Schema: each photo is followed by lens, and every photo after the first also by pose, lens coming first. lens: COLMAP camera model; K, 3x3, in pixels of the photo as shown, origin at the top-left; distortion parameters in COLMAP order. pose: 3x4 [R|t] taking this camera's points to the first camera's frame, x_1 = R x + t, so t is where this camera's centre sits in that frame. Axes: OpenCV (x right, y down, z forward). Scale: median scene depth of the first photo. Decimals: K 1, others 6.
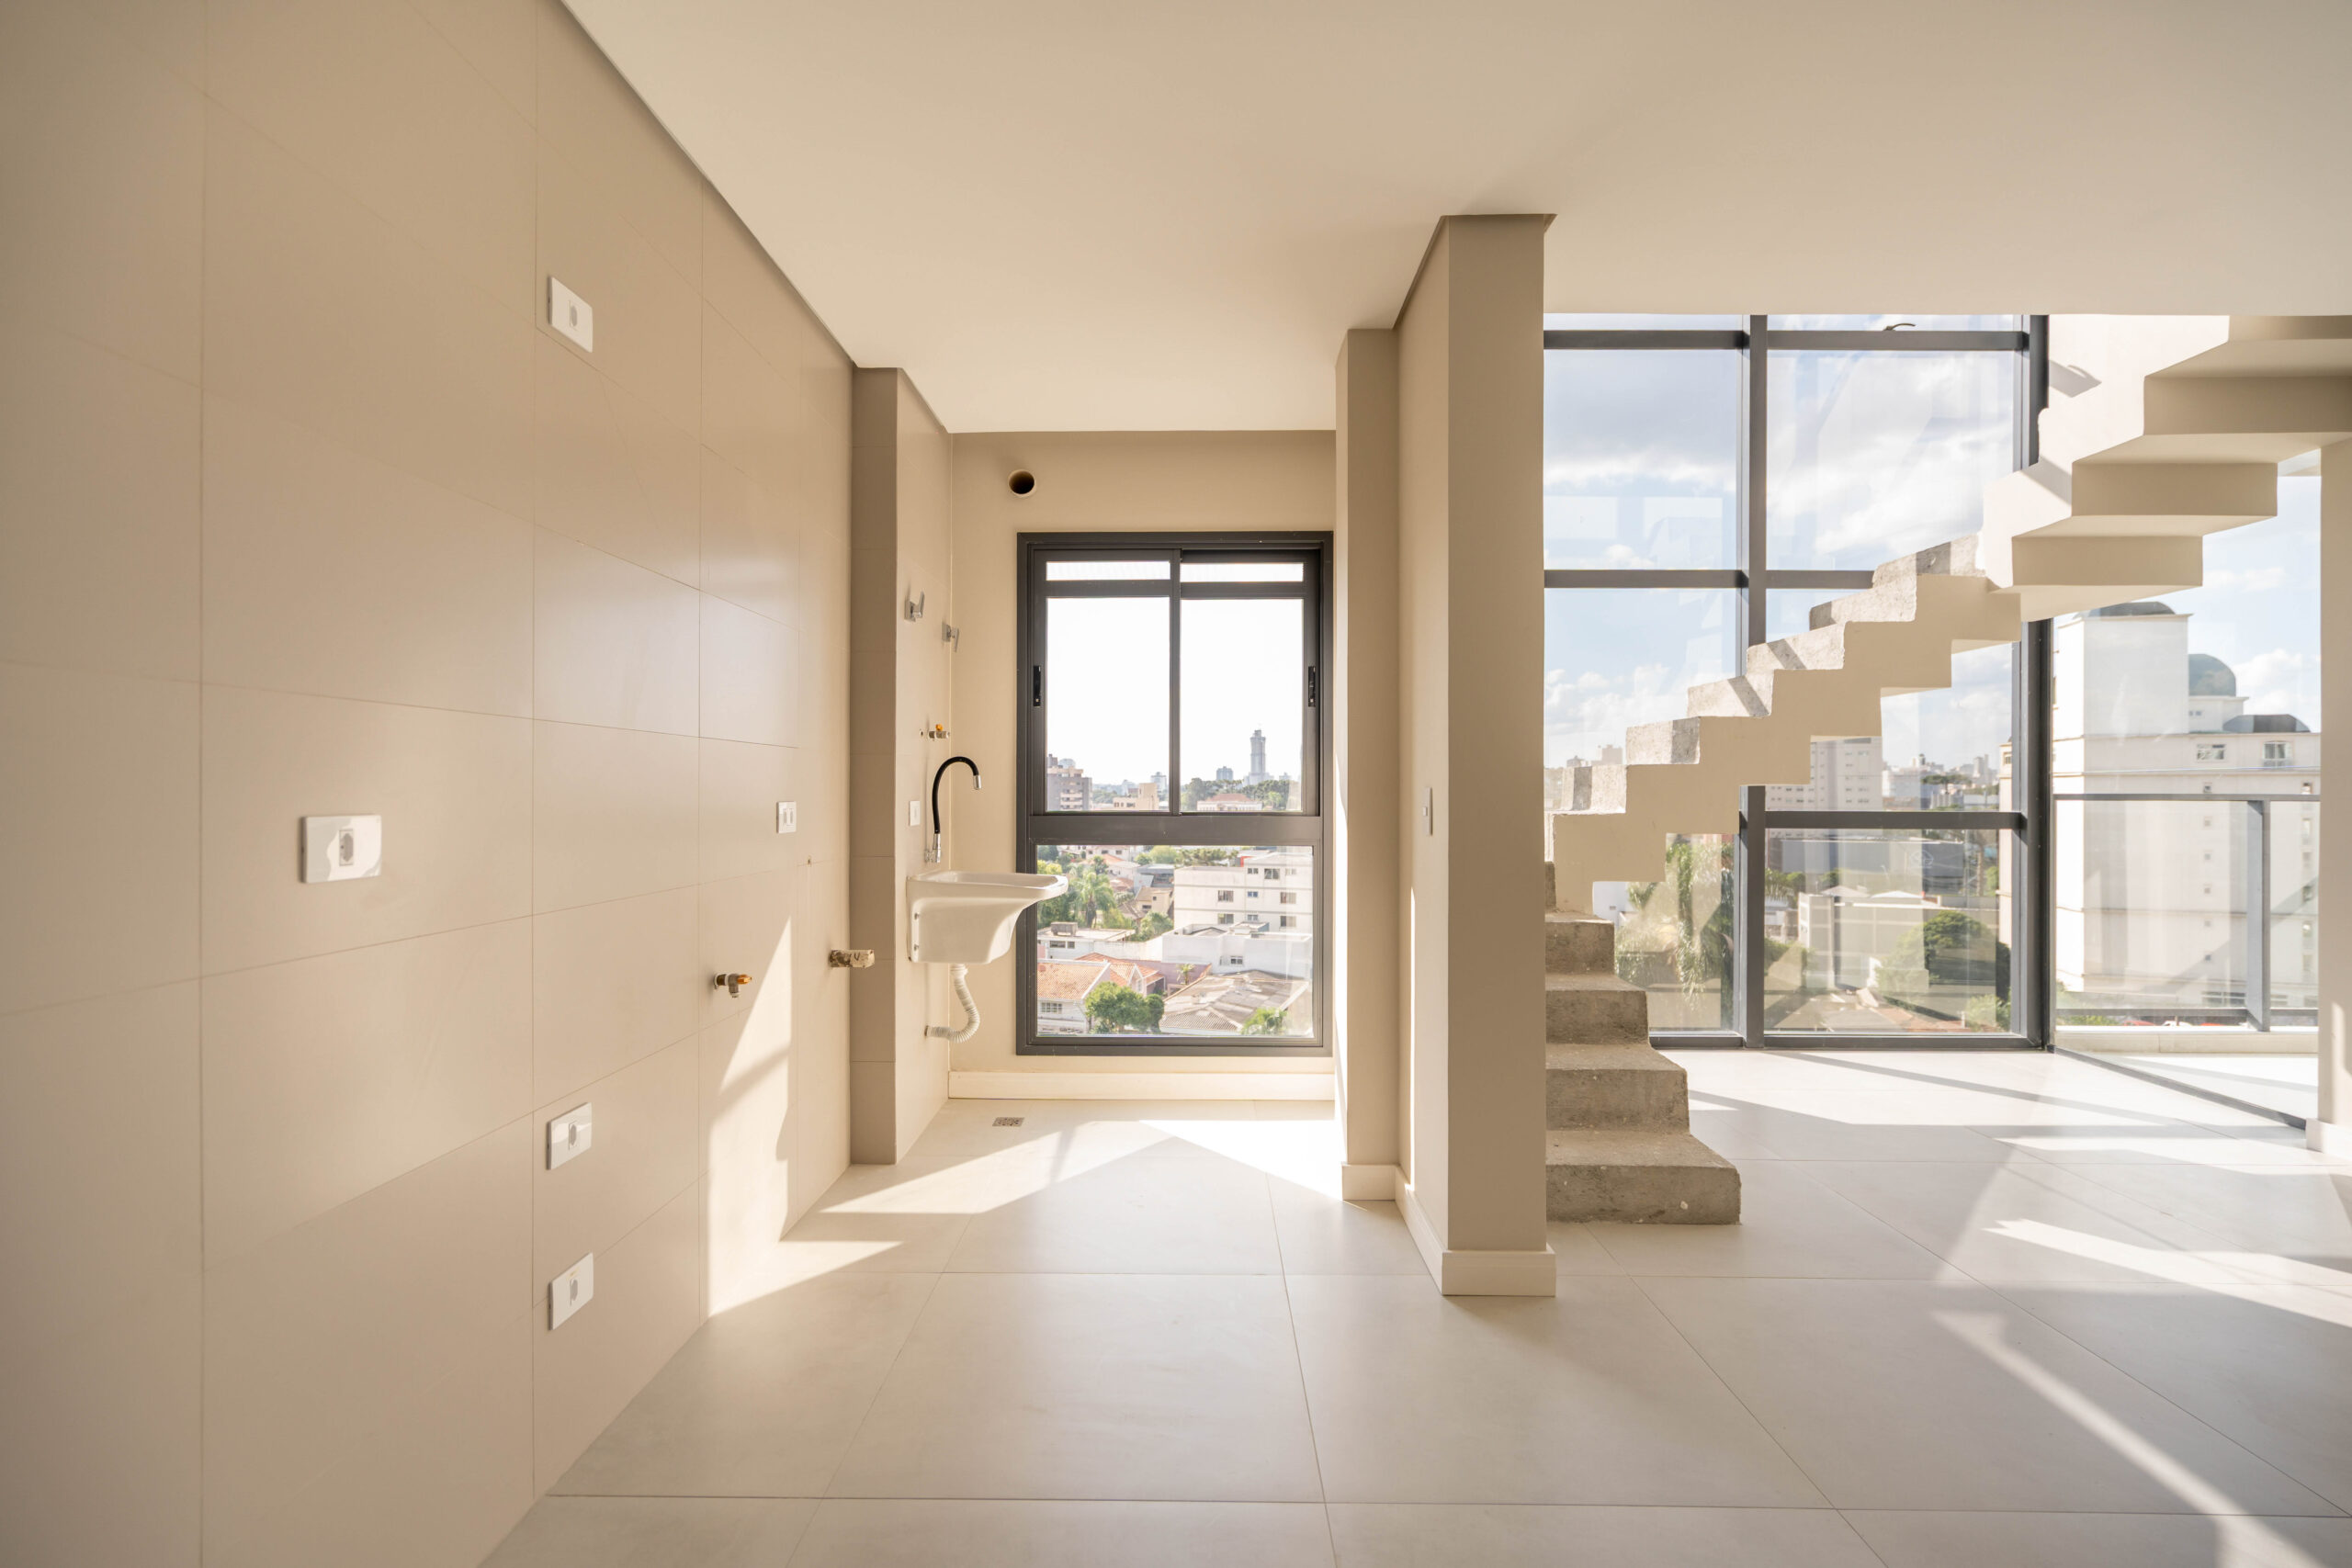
lens RADIAL K [[1066.6, 0, 1181.3], [0, 1066.6, 789.1], [0, 0, 1]] dist [-0.000024, 0.000284]
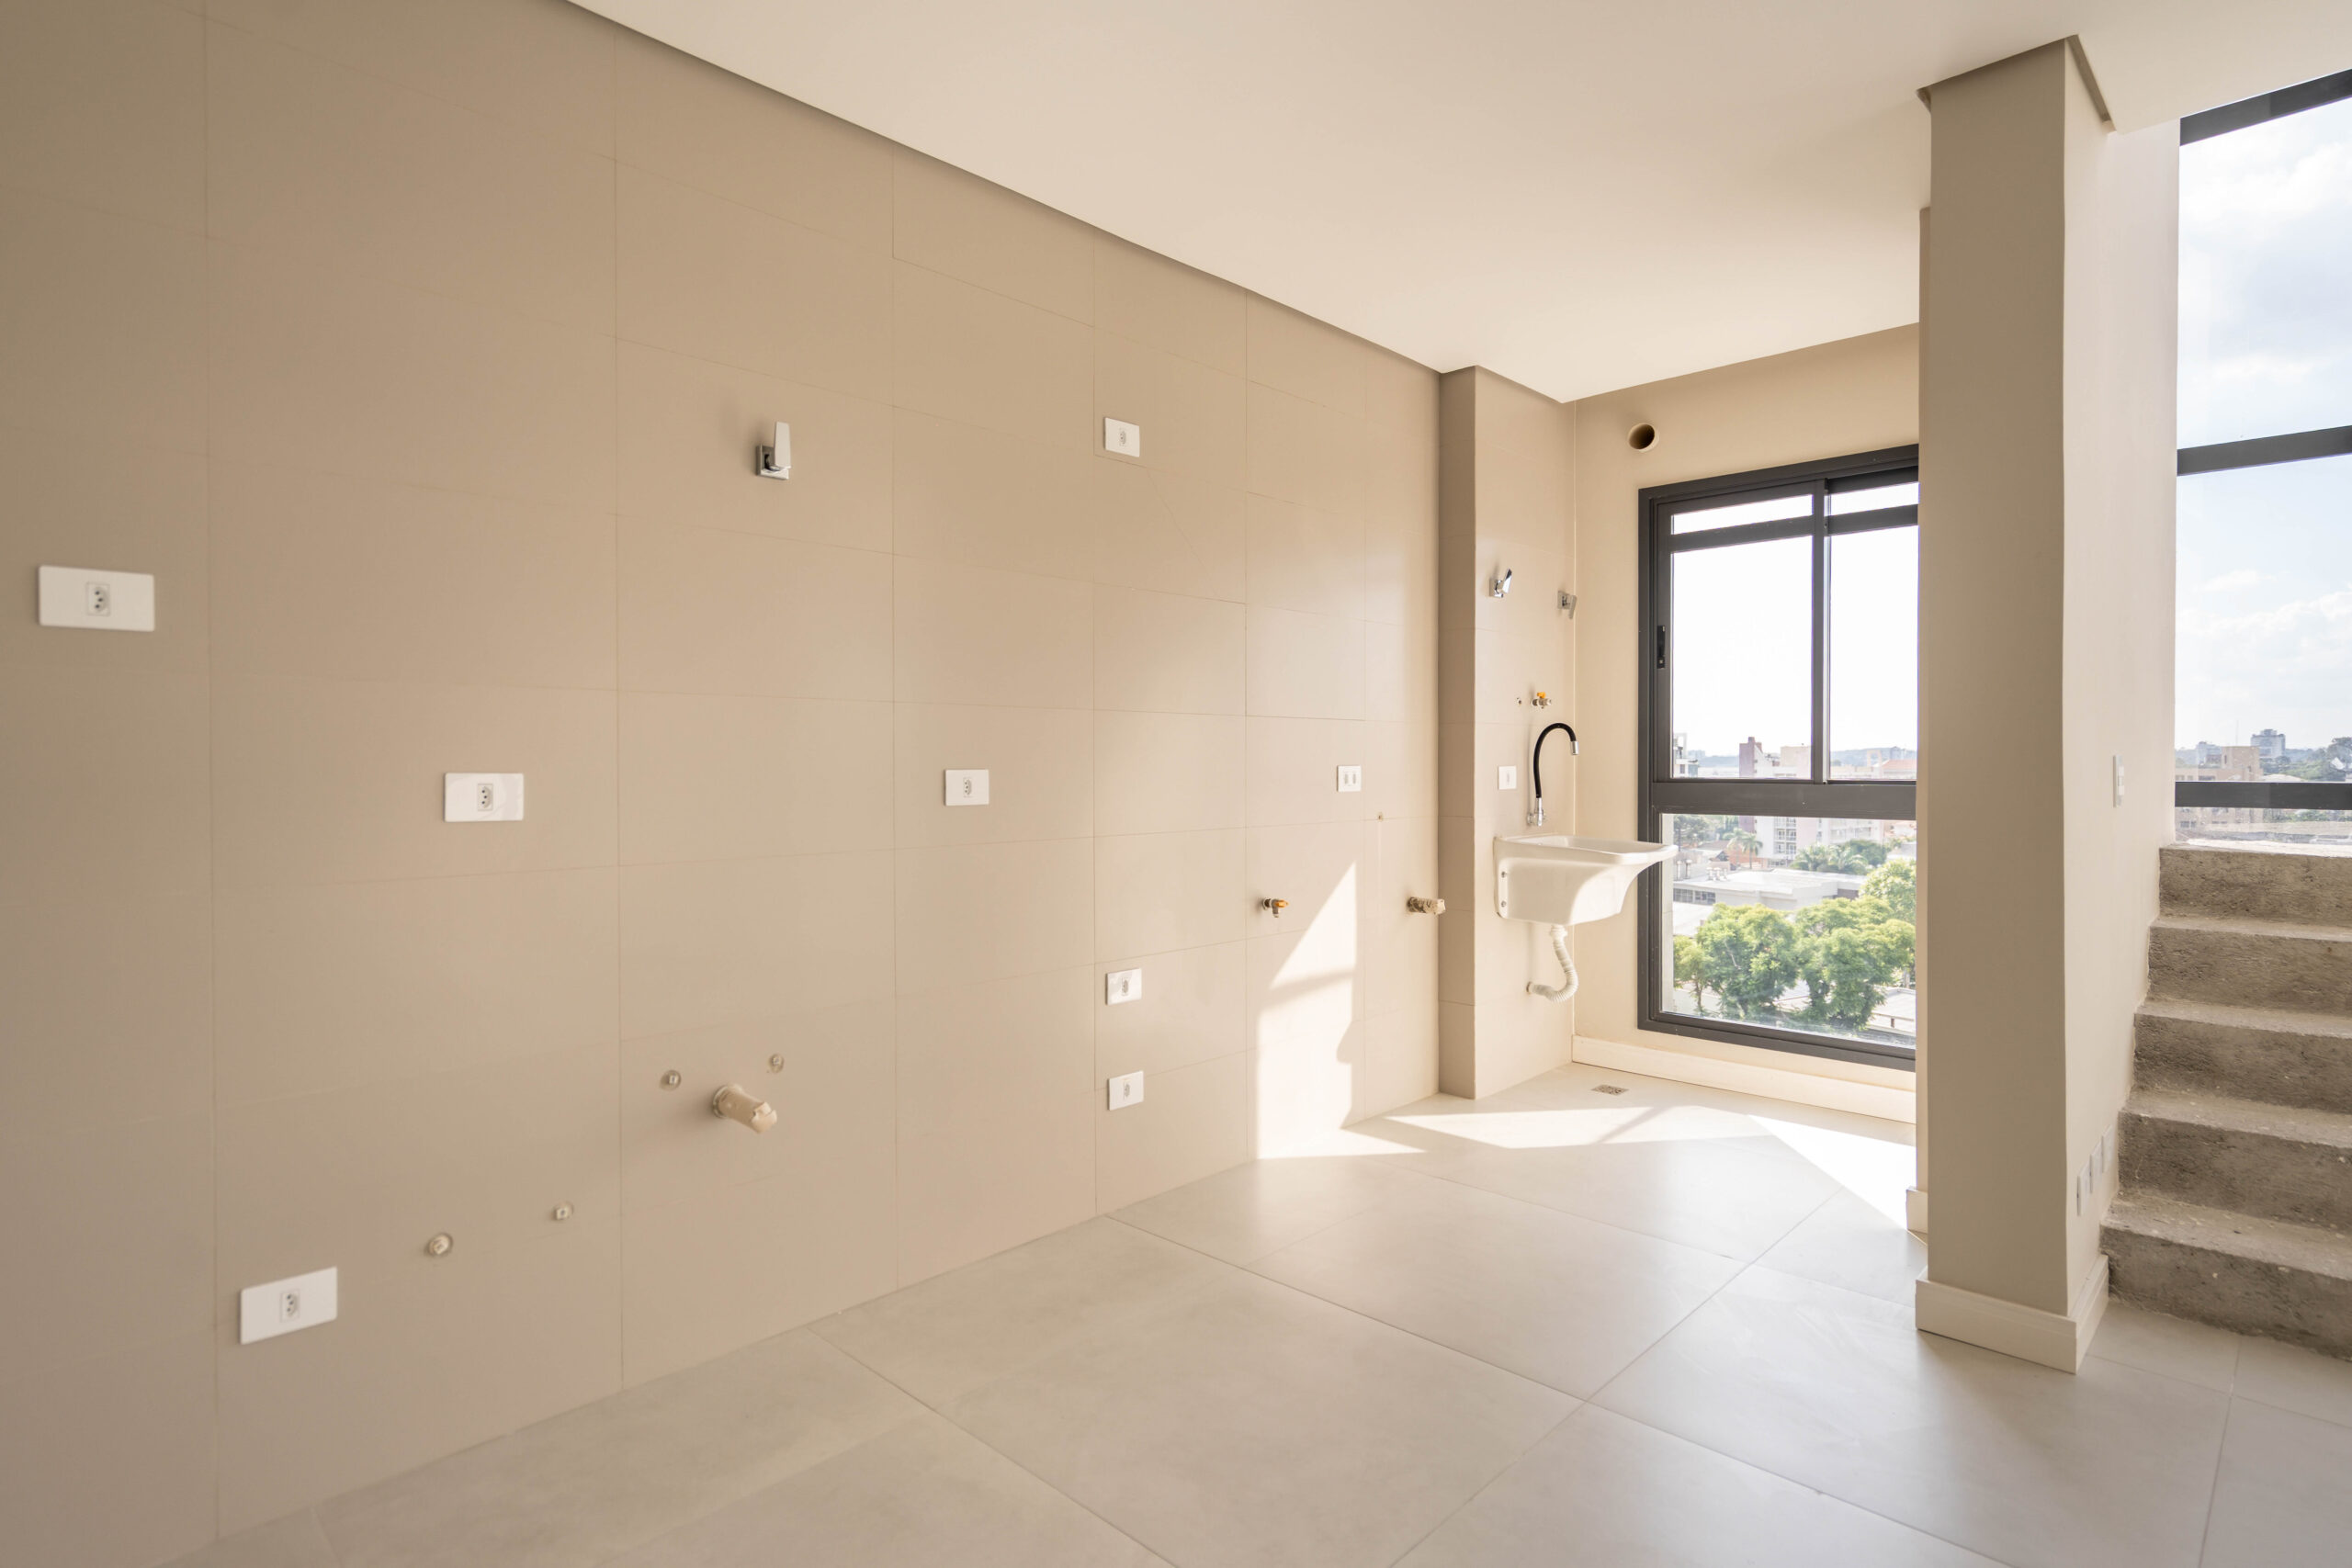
lens RADIAL K [[1194.8, 0, 1185.9], [0, 1194.8, 770.2], [0, 0, 1]] dist [-0.000650, 0.000139]
pose [[0.728544, 0.002526, -0.684995, 0.309732], [0.003750, 0.999964, 0.007676, 0.004540], [0.684989, -0.008161, 0.728508, -0.077625]]
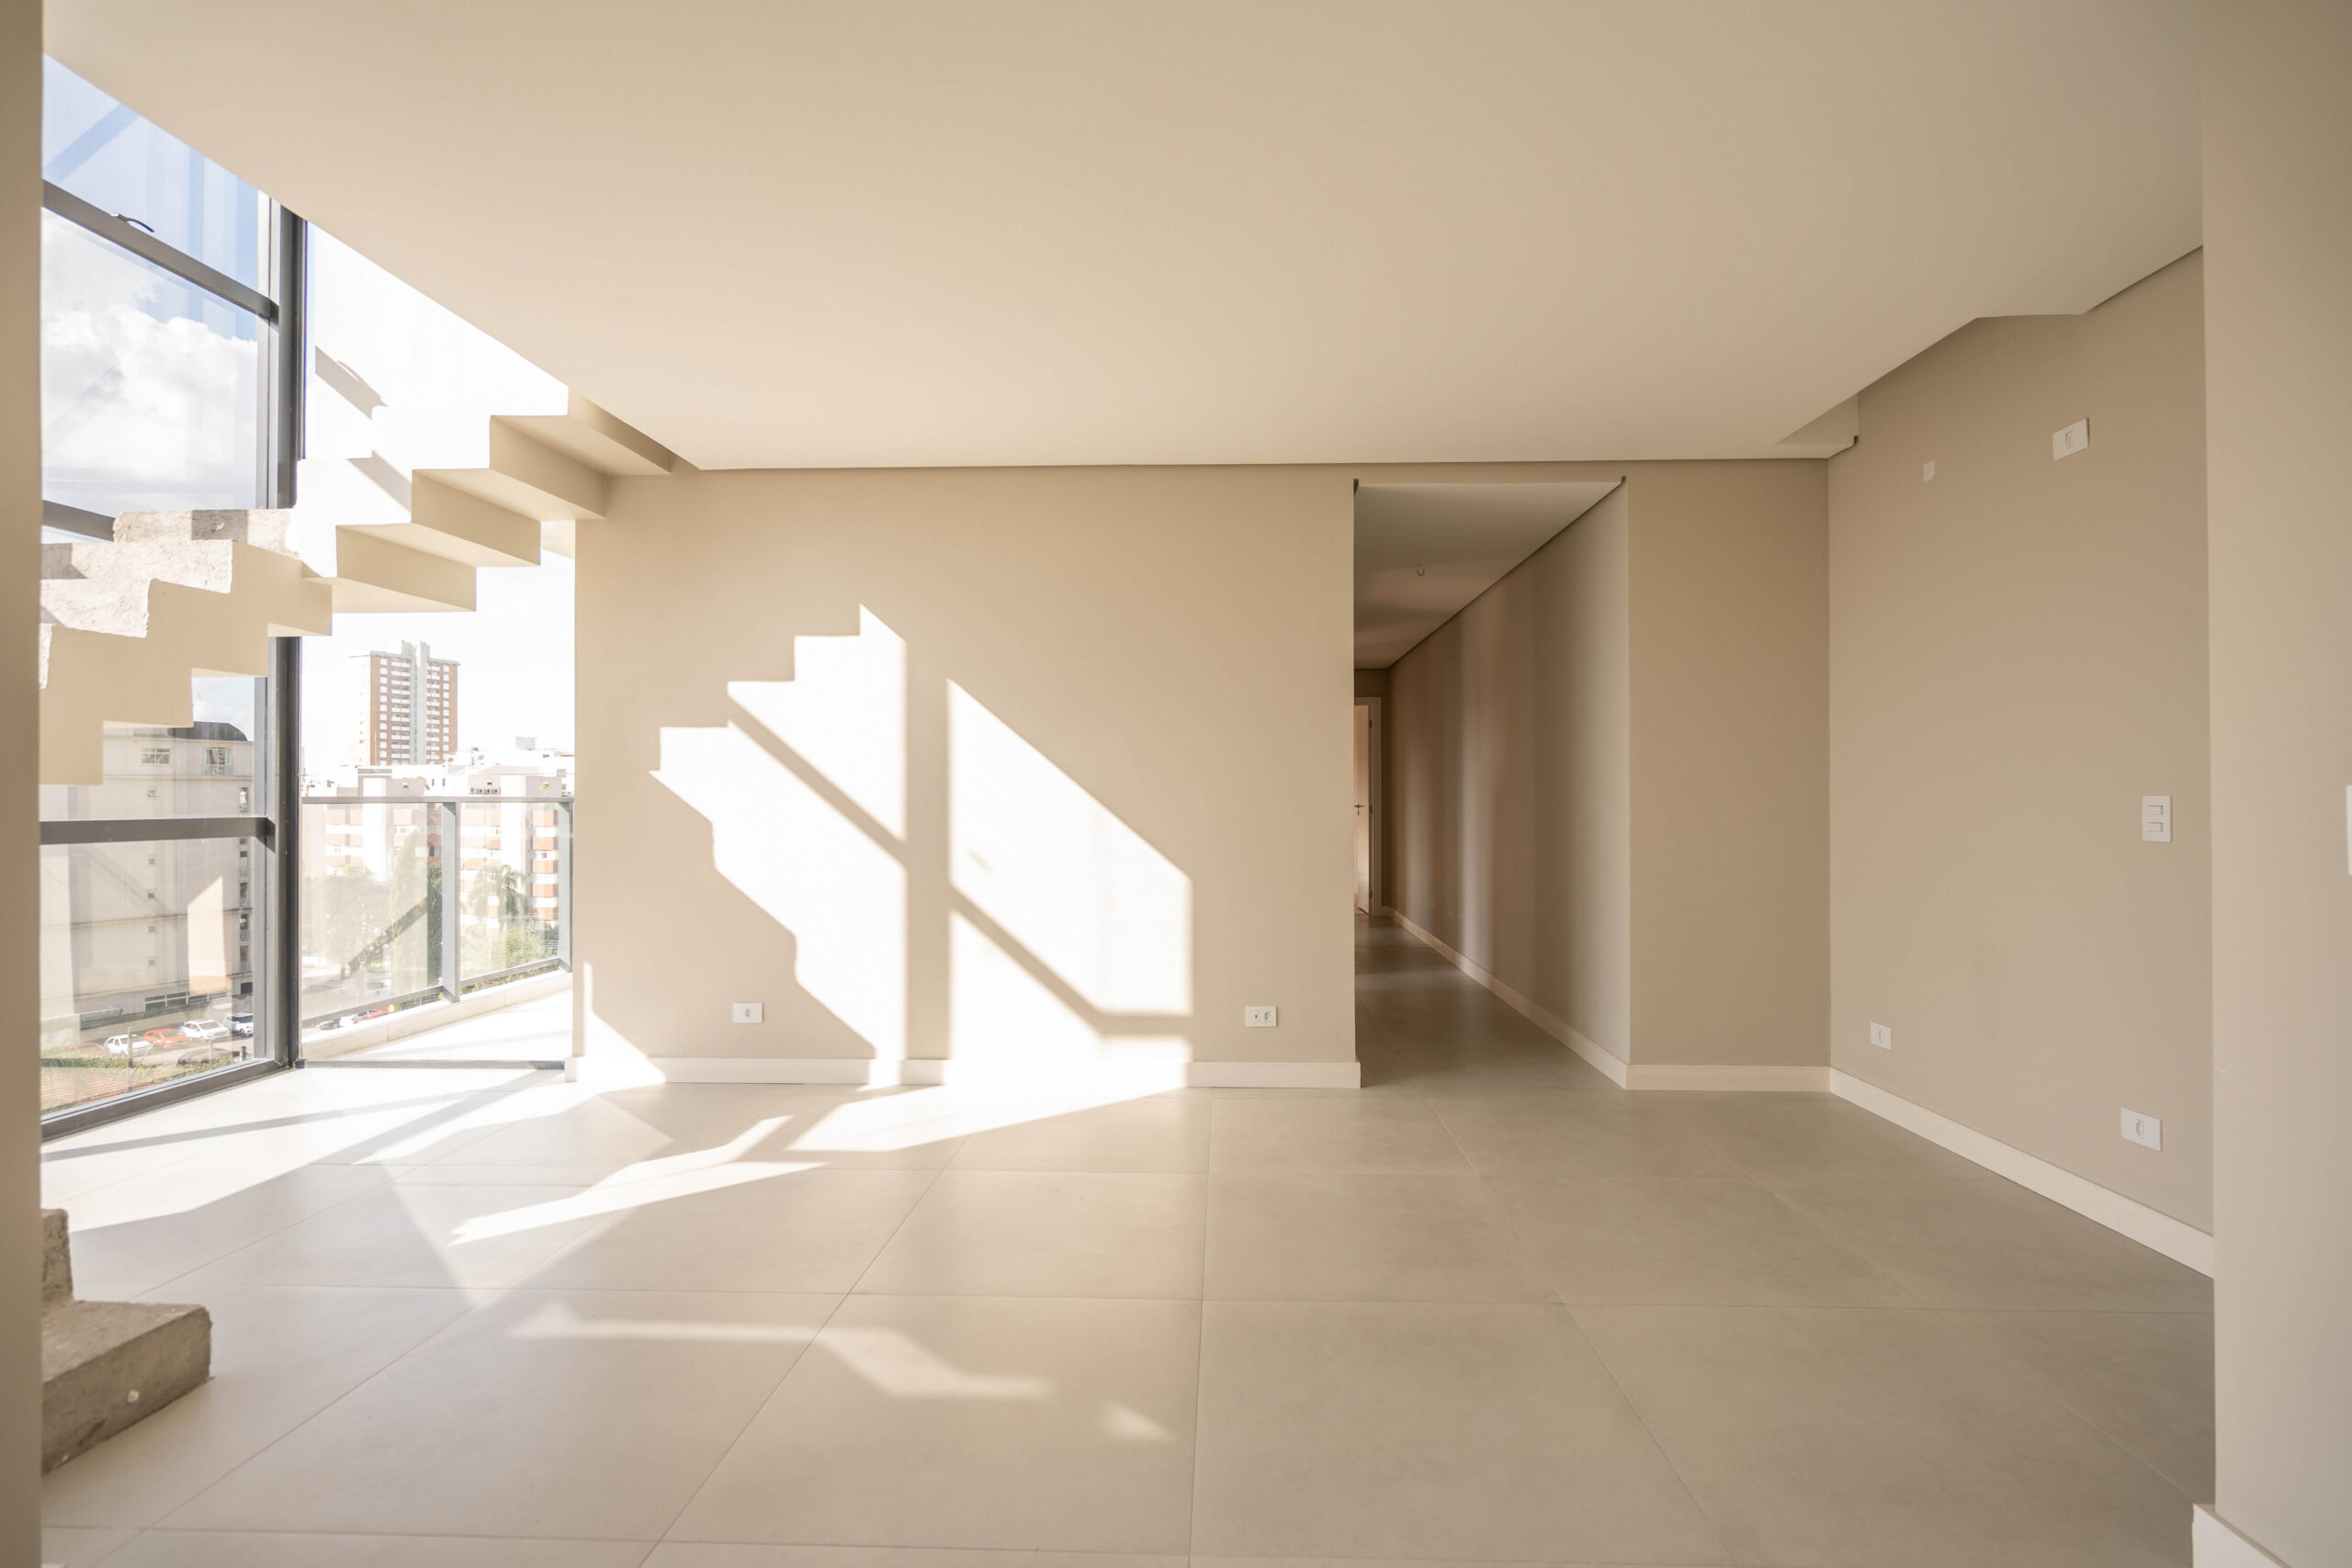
lens RADIAL K [[1061.1, 0, 1185.3], [0, 1061.1, 791.6], [0, 0, 1]] dist [0.000789, 0.000444]
pose [[0.026476, 0.002535, 0.999646, -0.148532], [-0.001052, 0.999996, -0.002508, 0.001559], [-0.999649, -0.000985, 0.026478, 0.231559]]
